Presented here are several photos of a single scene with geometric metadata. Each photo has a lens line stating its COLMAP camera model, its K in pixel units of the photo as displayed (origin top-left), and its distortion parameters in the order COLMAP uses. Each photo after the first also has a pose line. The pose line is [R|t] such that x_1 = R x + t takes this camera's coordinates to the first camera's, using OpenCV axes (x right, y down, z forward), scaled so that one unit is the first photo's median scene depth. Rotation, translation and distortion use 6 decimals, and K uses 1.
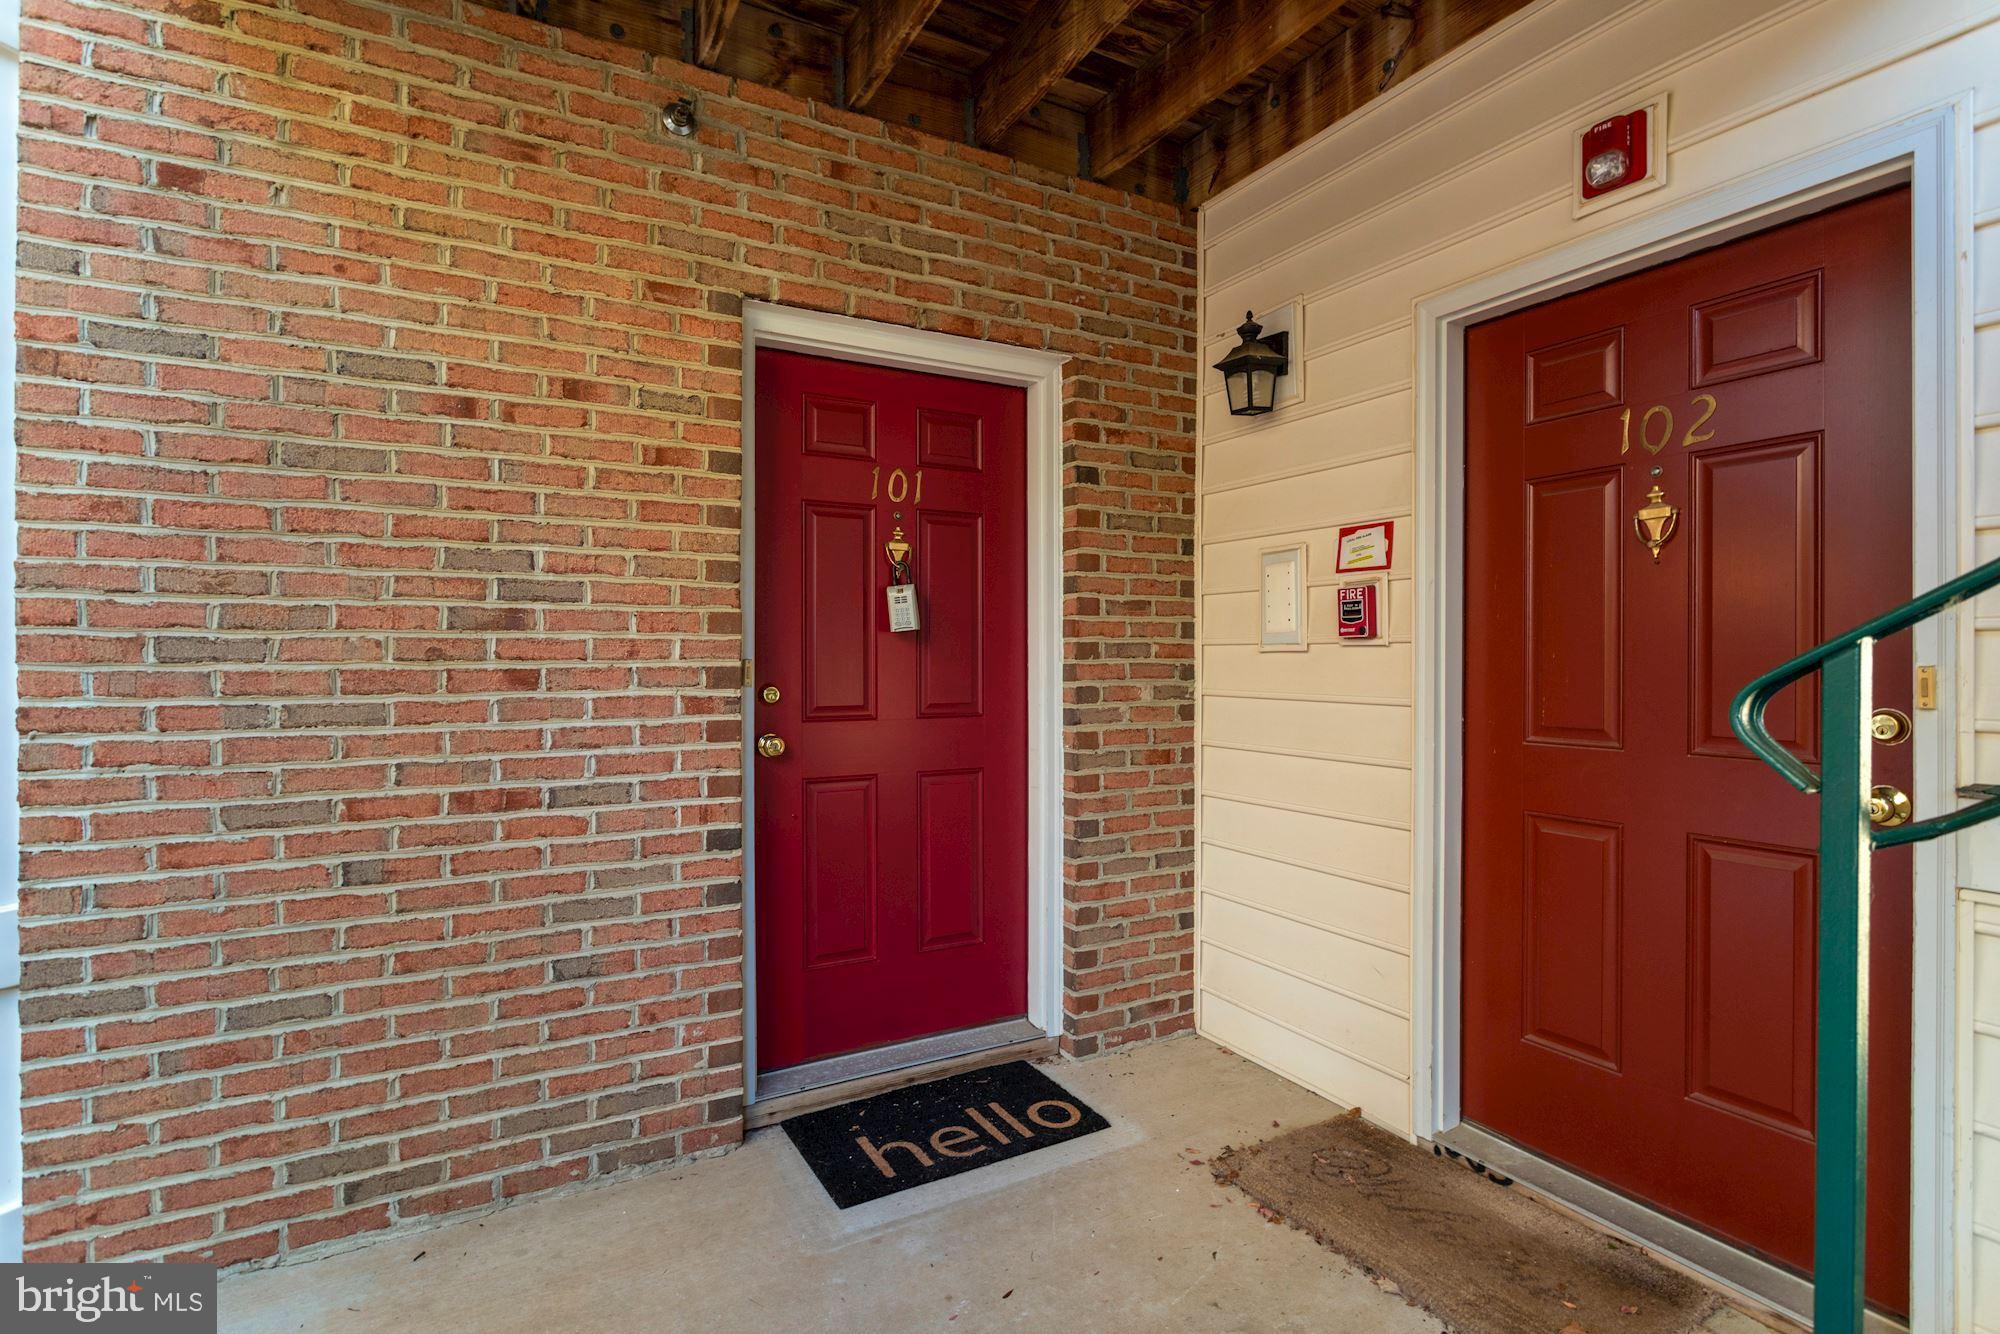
lens RADIAL K [[942.1, 0, 996.3], [0, 942.1, 654.3], [0, 0, 1]] dist [-0.019831, 0.011773]
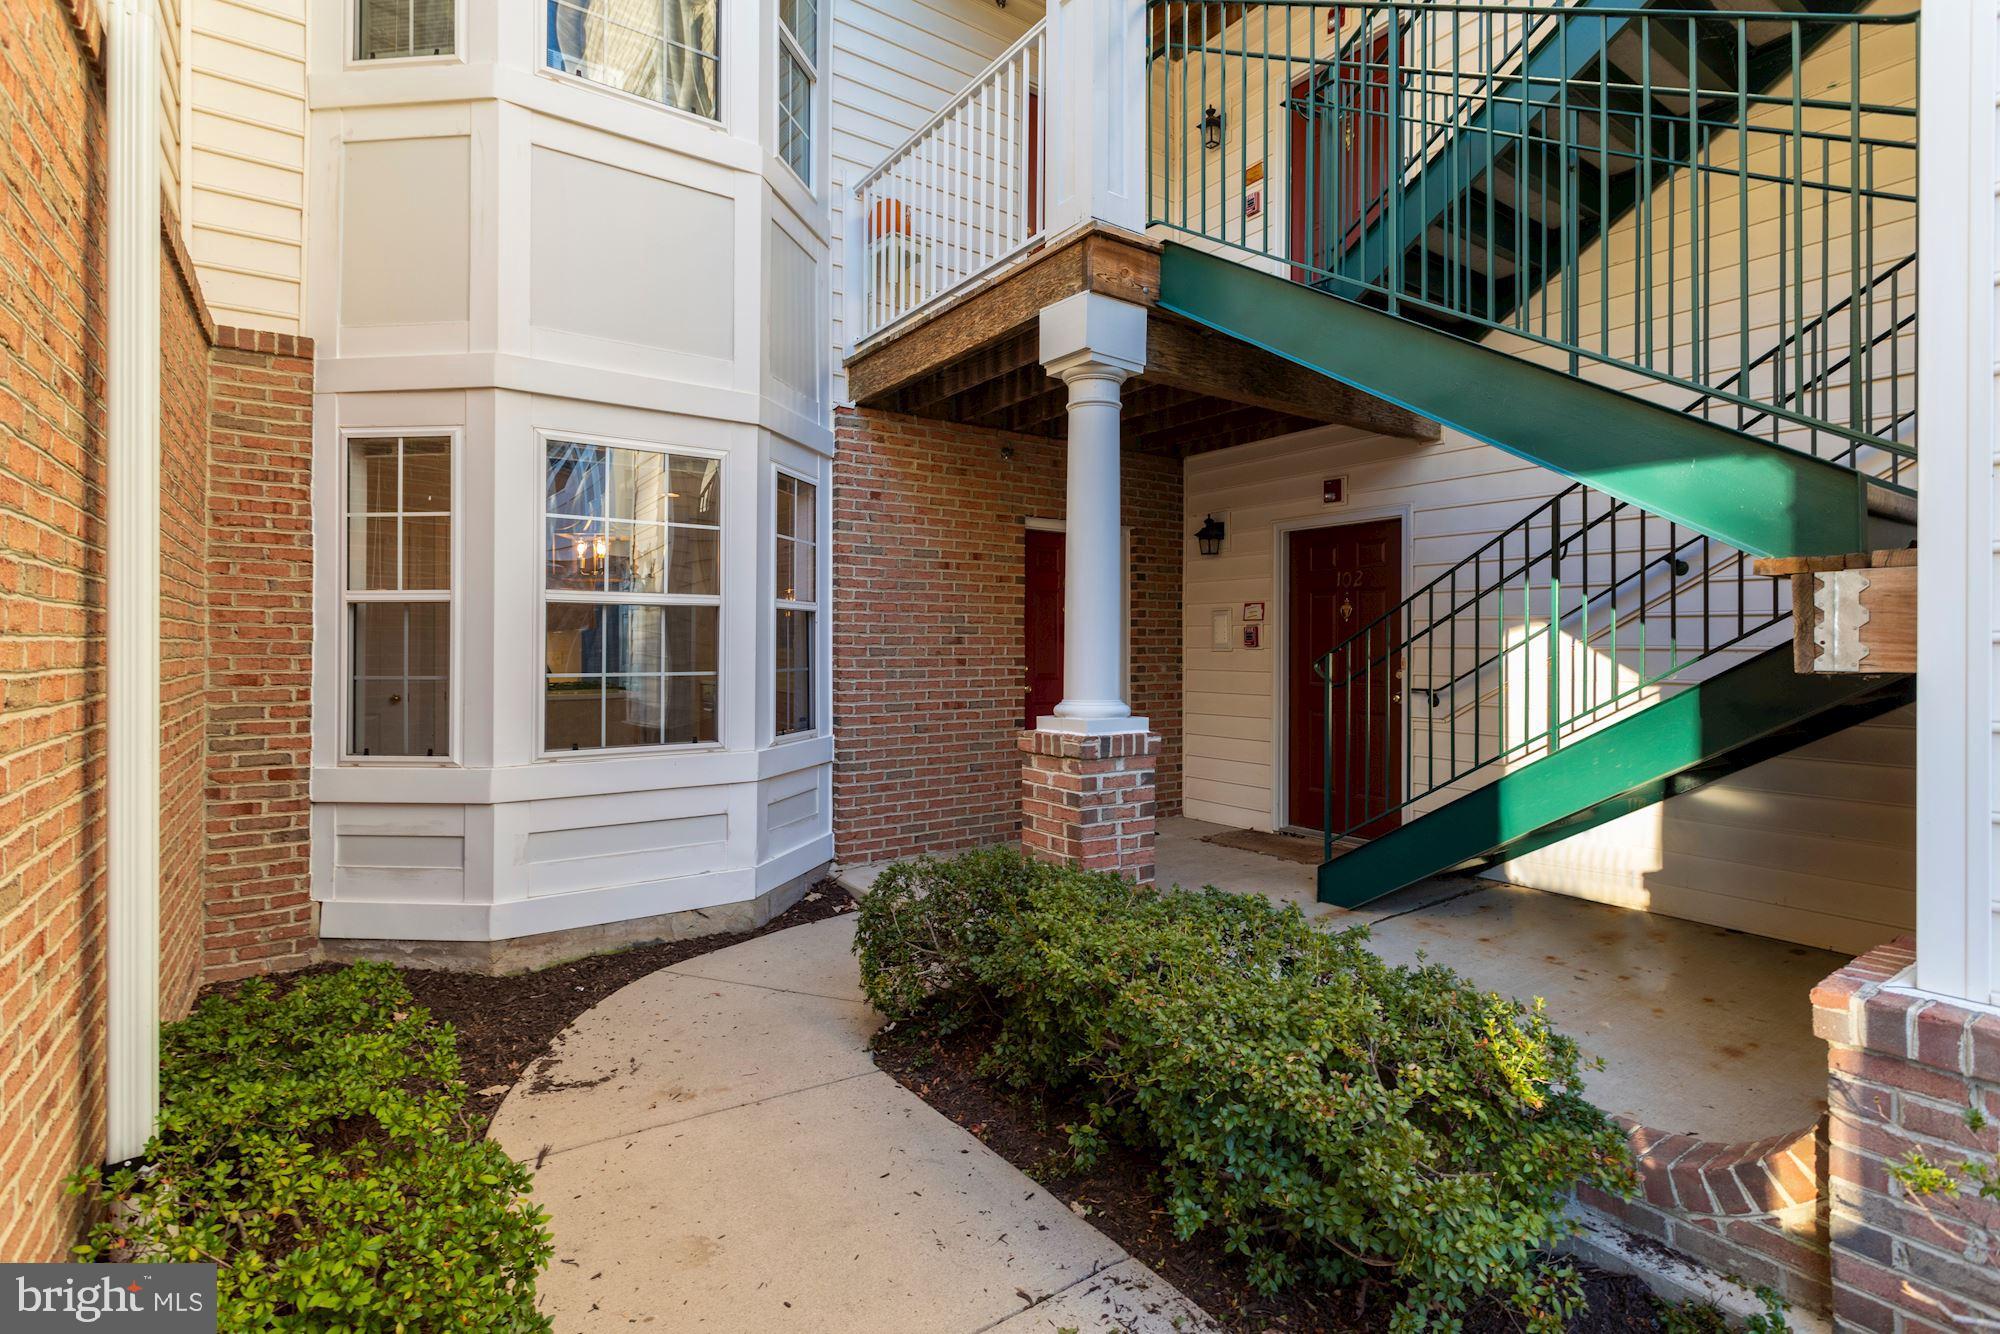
lens RADIAL K [[942.1, 0, 996.3], [0, 942.1, 654.3], [0, 0, 1]] dist [-0.019831, 0.011773]
pose [[0.994461, -0.002596, 0.105075, -0.682669], [0.002097, 0.999986, 0.004857, -0.009299], [-0.105086, -0.004610, 0.994452, -1.752032]]
